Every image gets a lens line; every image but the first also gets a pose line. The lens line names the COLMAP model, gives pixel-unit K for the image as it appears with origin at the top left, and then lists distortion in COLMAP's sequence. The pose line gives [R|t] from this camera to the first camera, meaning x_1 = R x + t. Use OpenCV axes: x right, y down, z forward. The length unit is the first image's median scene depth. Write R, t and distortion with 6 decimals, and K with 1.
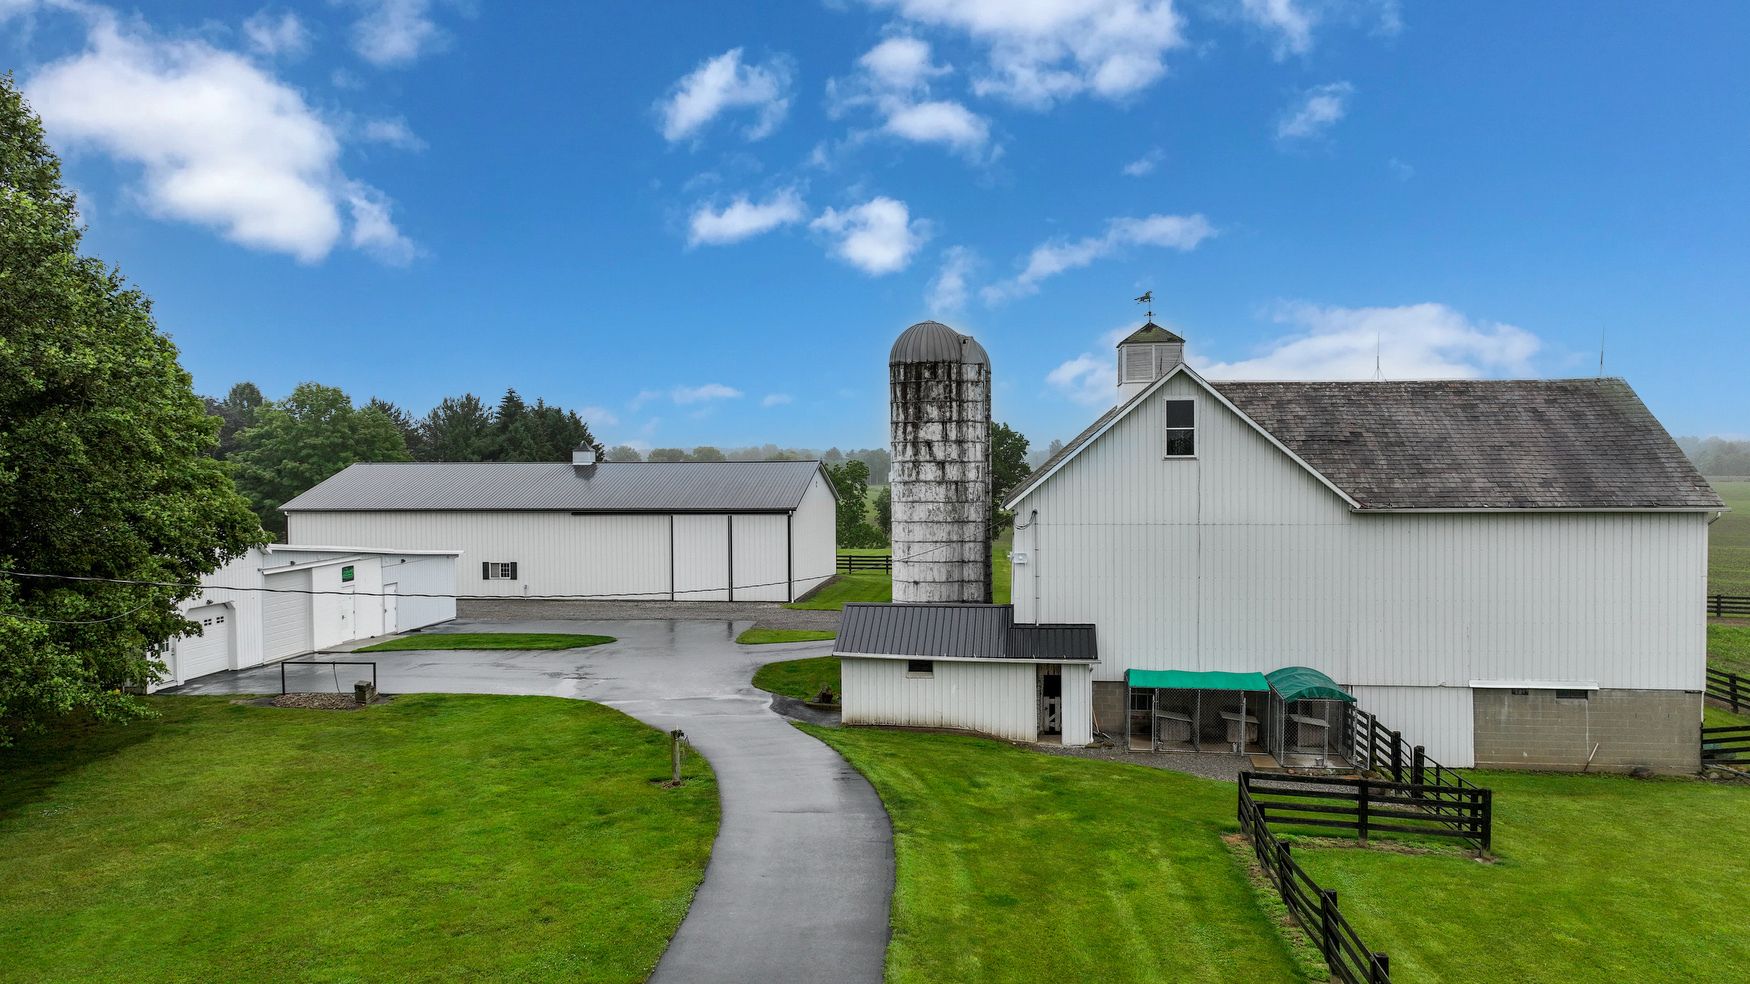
lens RADIAL K [[1253.5, 0, 873.1], [0, 1253.5, 516.3], [0, 0, 1]] dist [0.040850, 0.001785]
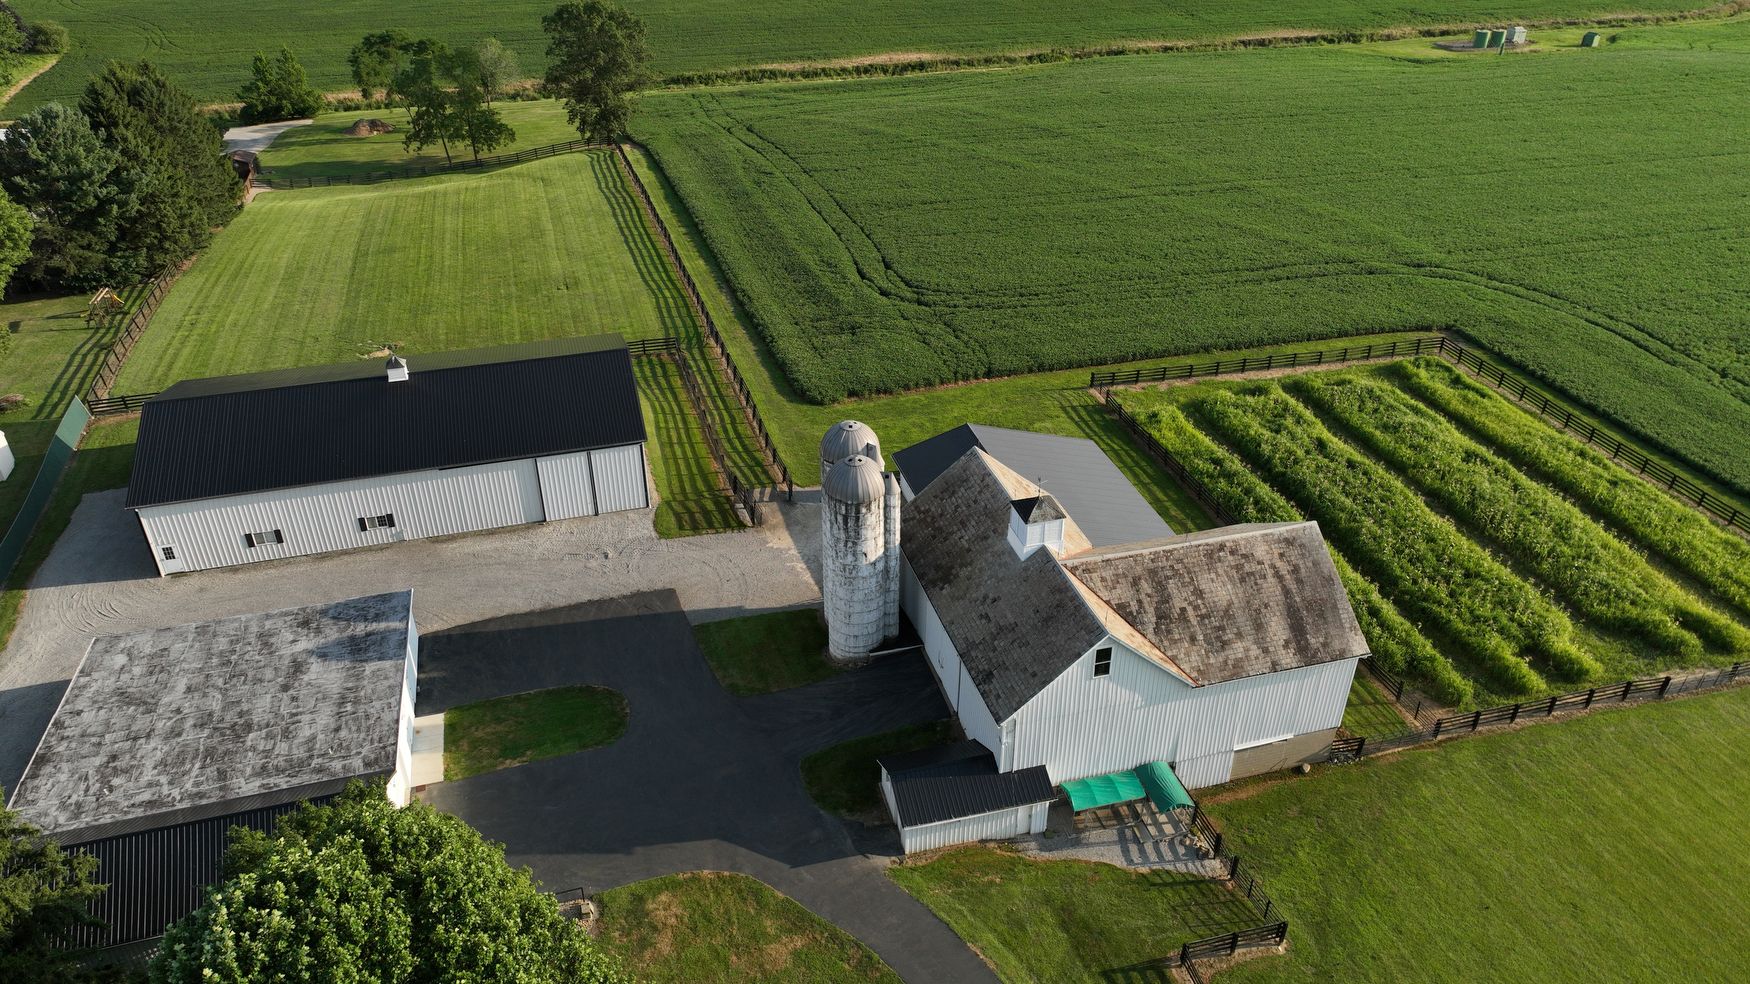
lens RADIAL K [[1227.7, 0, 873.4], [0, 1227.7, 488.4], [0, 0, 1]] dist [0.002140, 0.007338]
pose [[0.924037, -0.195157, 0.328740, -0.364731], [0.009742, 0.871633, 0.490062, -0.760666], [-0.382180, -0.449633, 0.807322, -0.031851]]
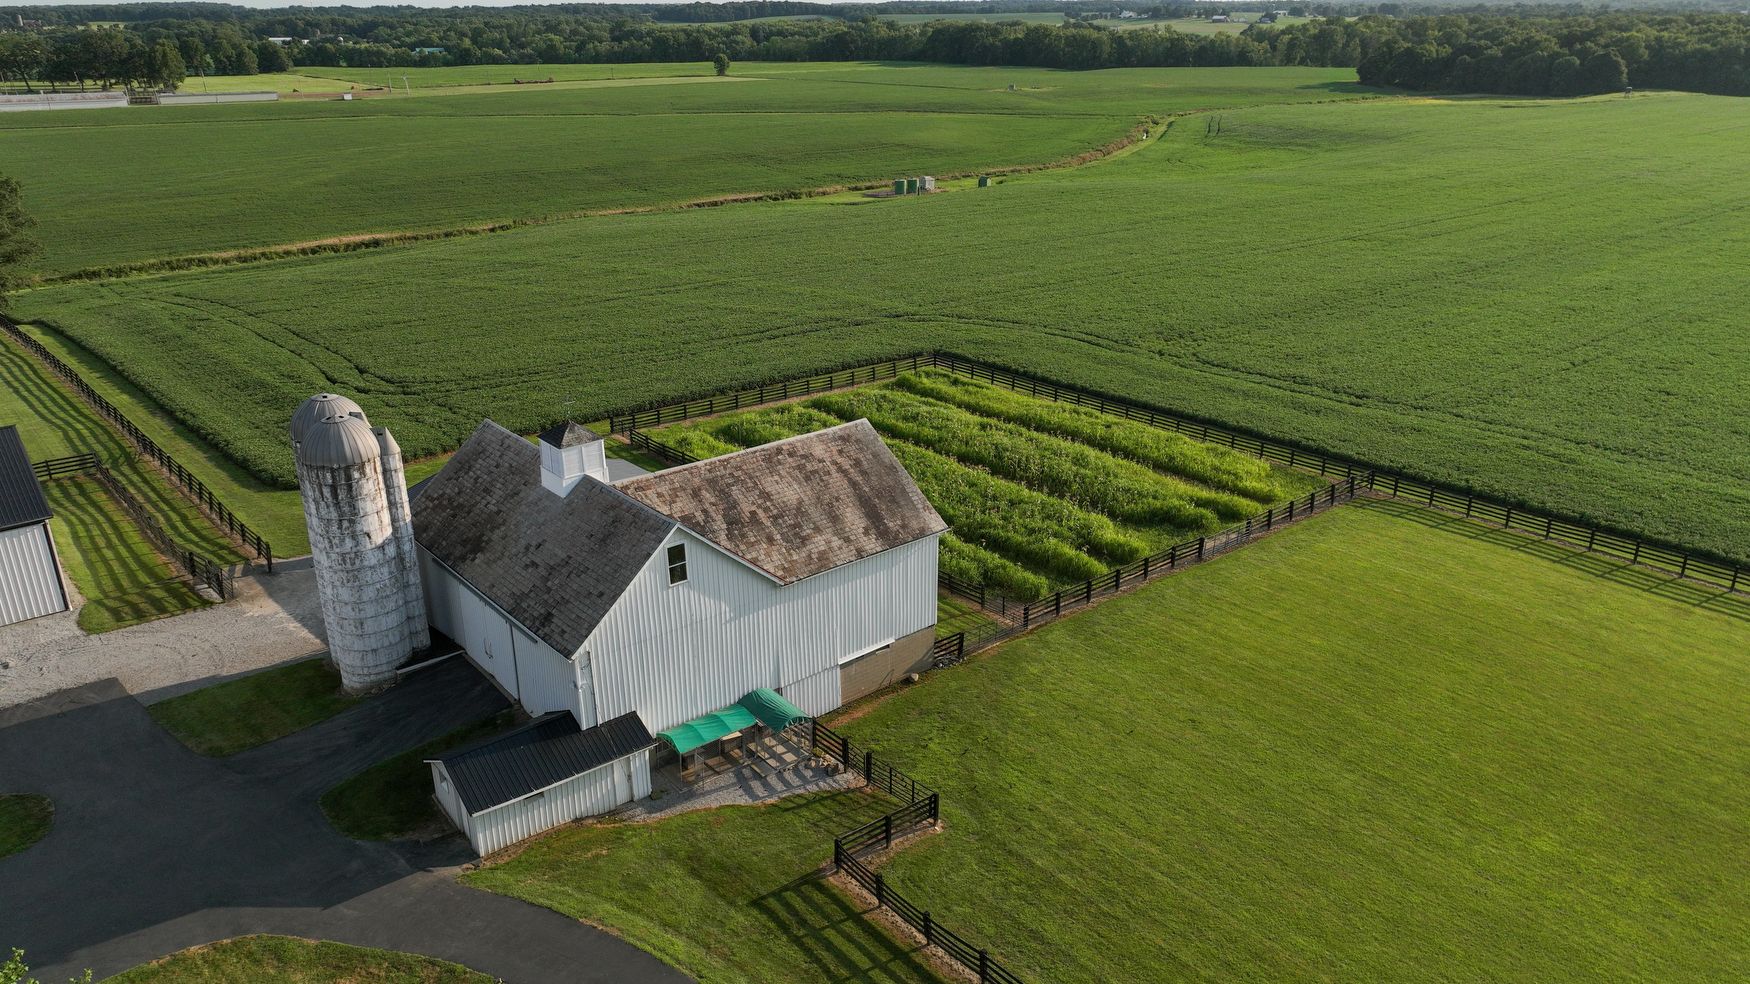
lens RADIAL K [[1227.7, 0, 873.4], [0, 1227.7, 488.4], [0, 0, 1]] dist [0.002140, 0.007338]
pose [[0.685106, -0.261867, 0.679747, -0.369419], [0.032456, 0.943196, 0.330647, -0.433361], [-0.727720, -0.204466, 0.654689, -0.010876]]
